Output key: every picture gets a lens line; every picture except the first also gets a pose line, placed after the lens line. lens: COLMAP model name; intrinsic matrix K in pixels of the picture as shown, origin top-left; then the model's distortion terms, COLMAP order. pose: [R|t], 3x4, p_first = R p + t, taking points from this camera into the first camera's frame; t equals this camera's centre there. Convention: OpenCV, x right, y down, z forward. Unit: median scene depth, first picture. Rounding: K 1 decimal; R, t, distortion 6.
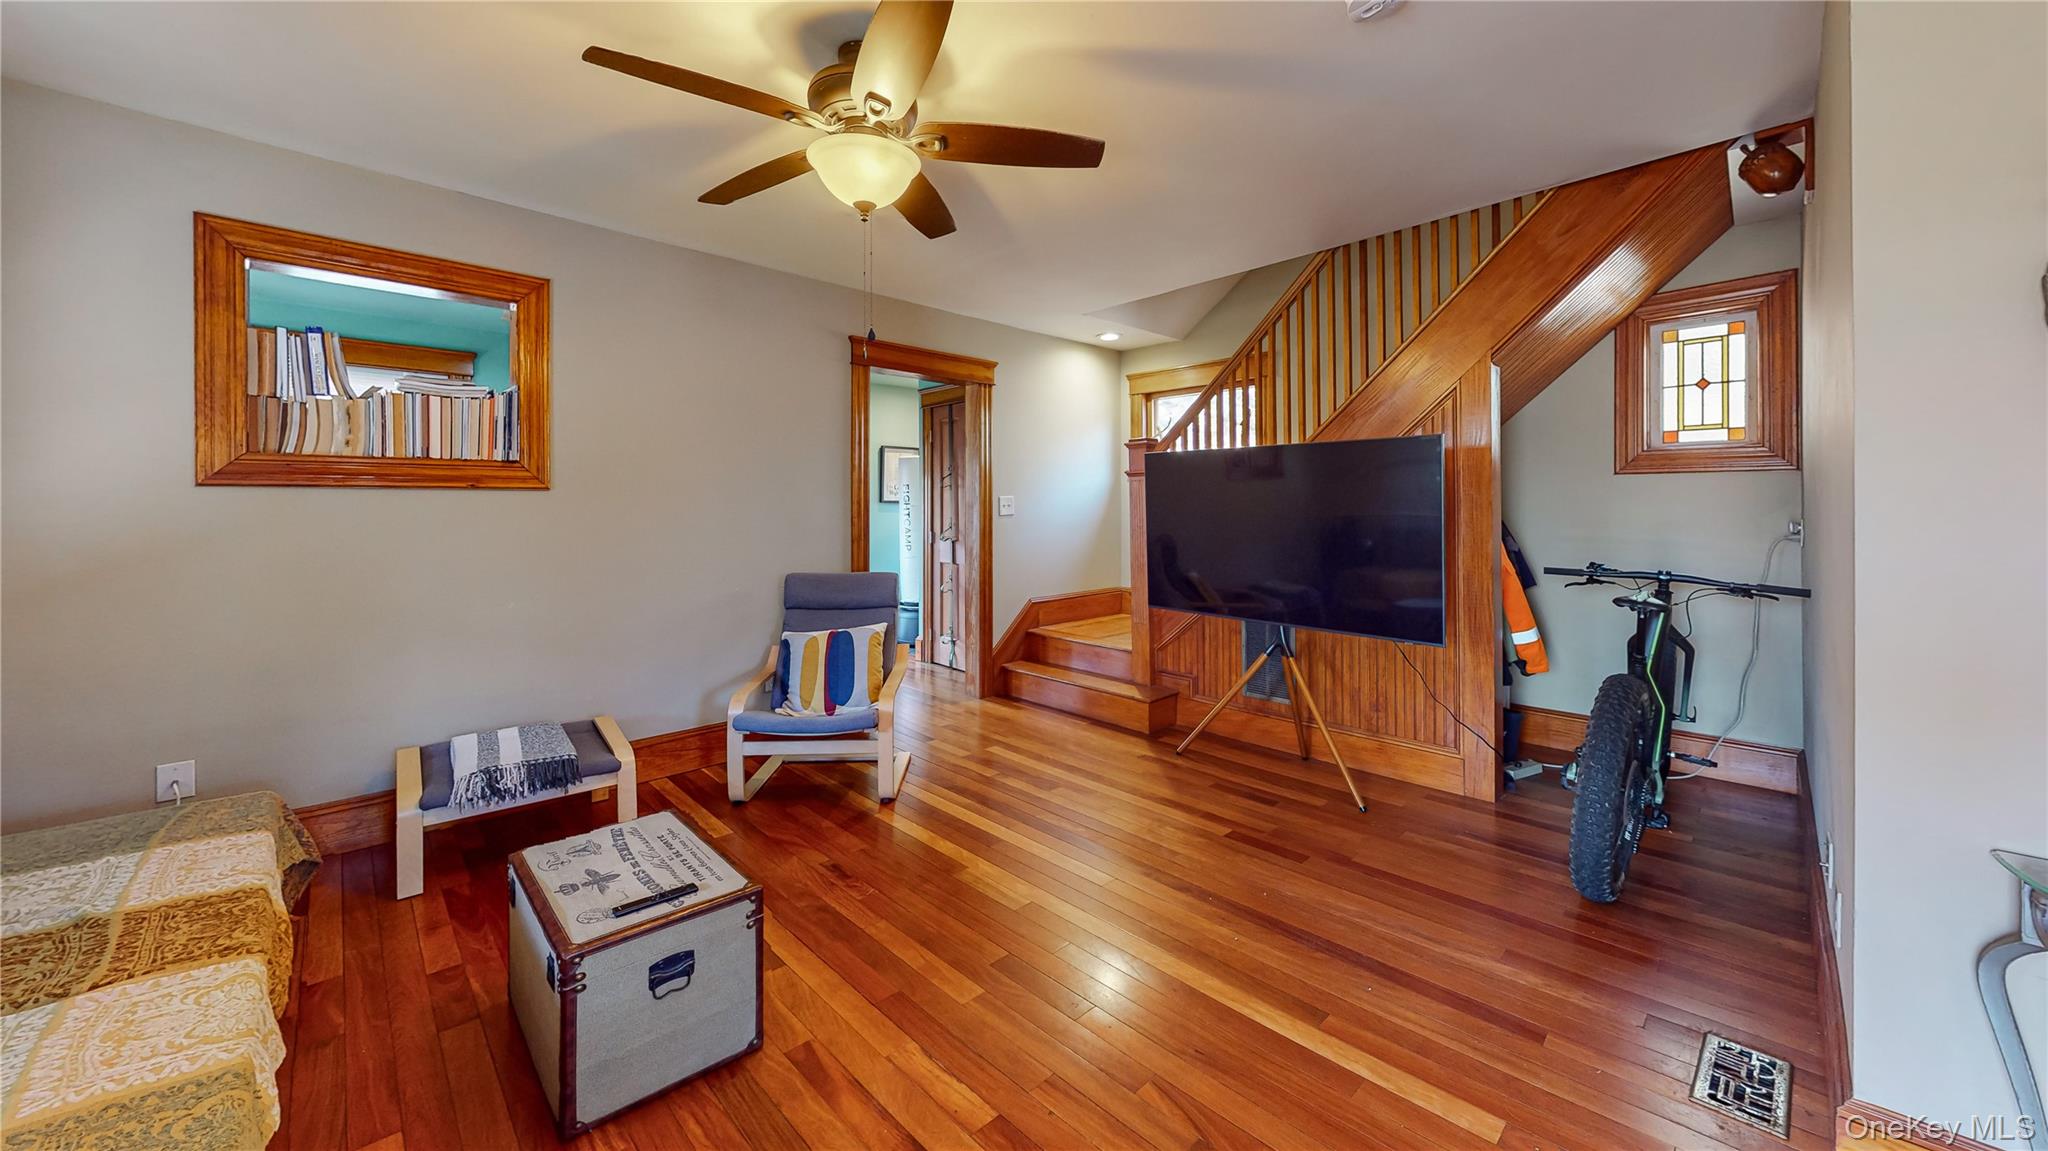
lens RADIAL K [[752.3, 0, 1024.0], [0, 752.3, 575.5], [0, 0, 1]] dist [-0.000320, 0.000219]
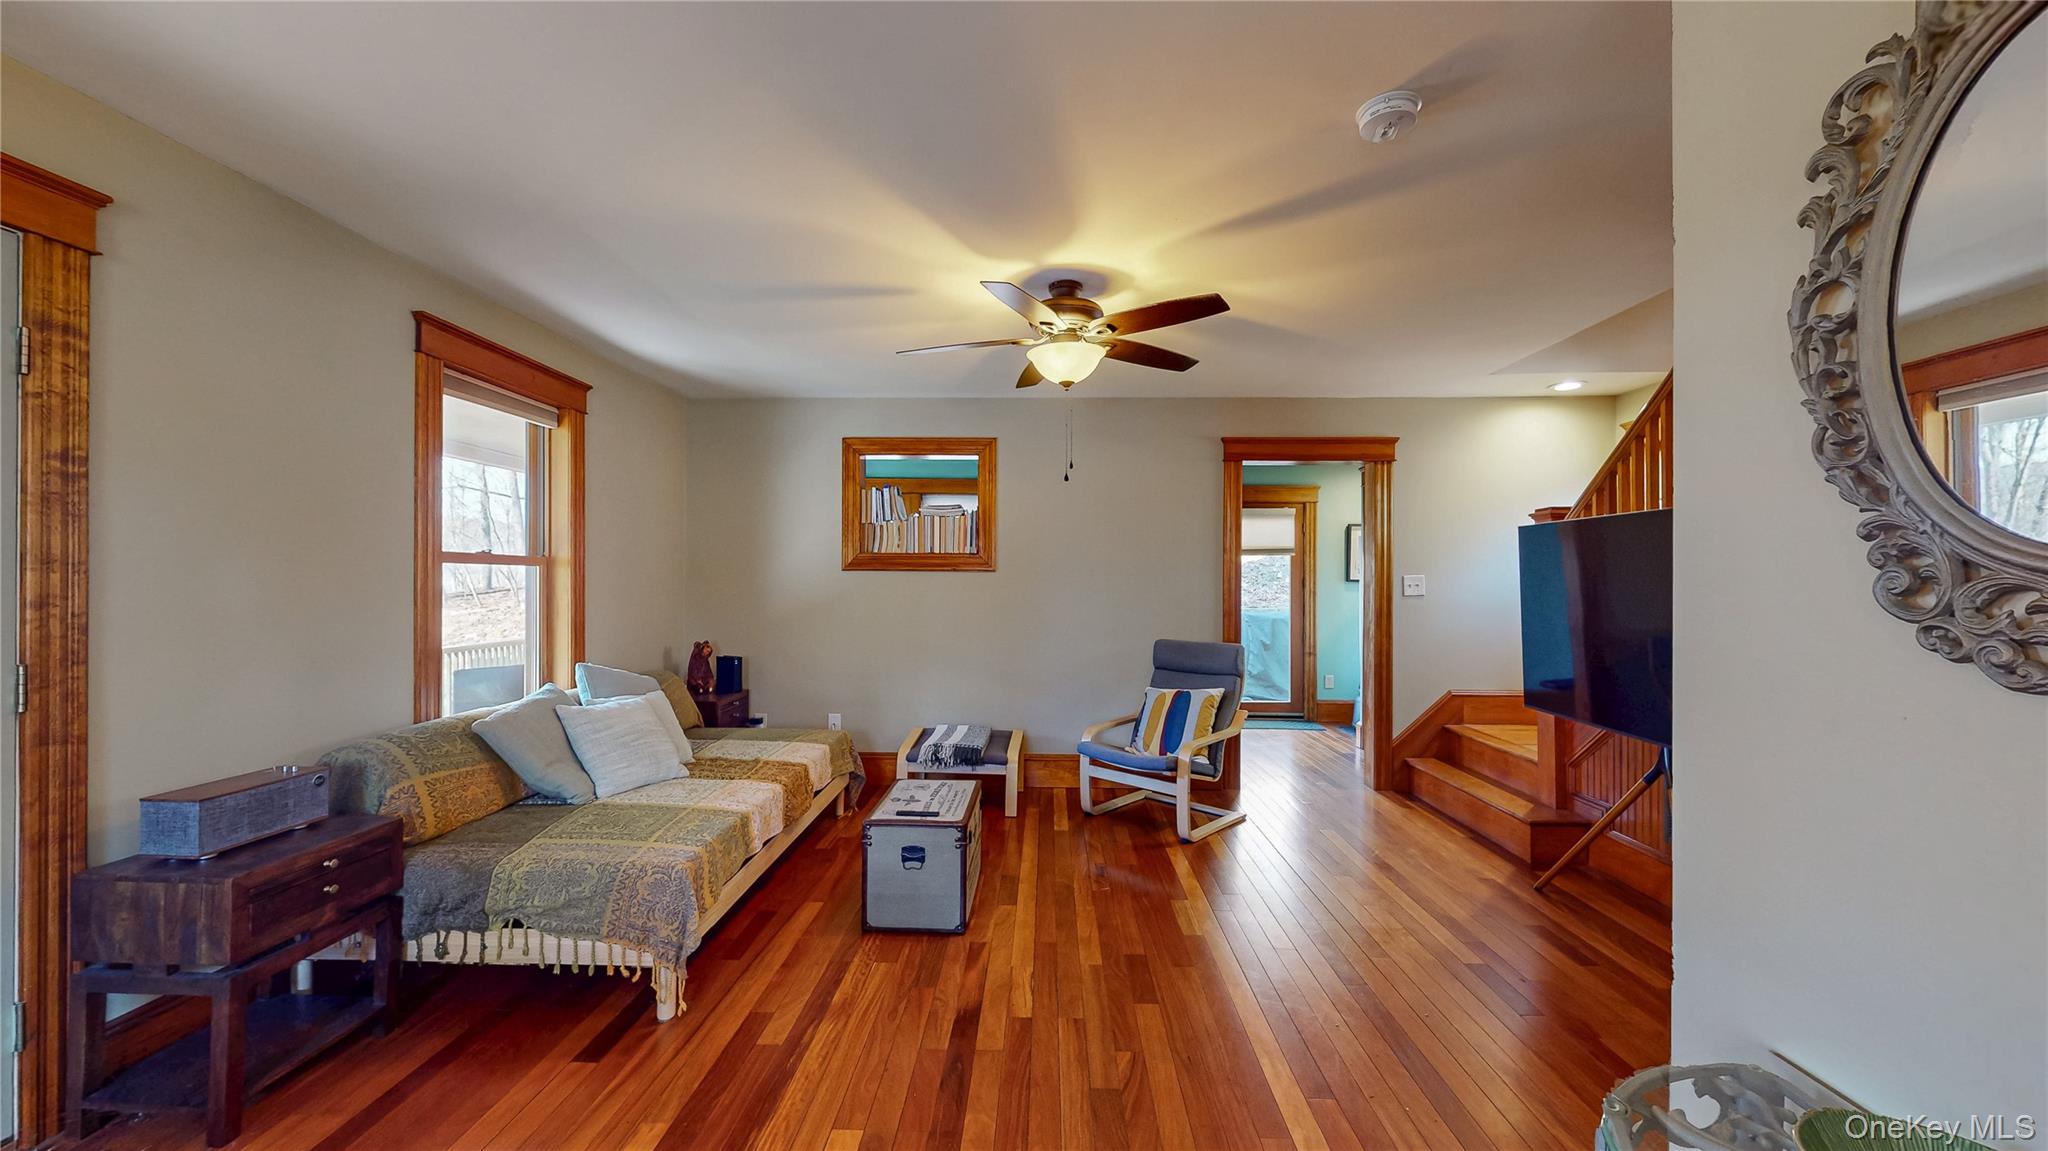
lens RADIAL K [[1084.9, 0, 1177.4], [0, 1084.9, 574.6], [0, 0, 1]] dist [-0.001811, 0.001041]
pose [[0.648867, -0.000728, -0.760902, 1.308662], [-0.079028, 0.994527, -0.068343, 0.013241], [0.756787, 0.104478, 0.645258, -0.139863]]
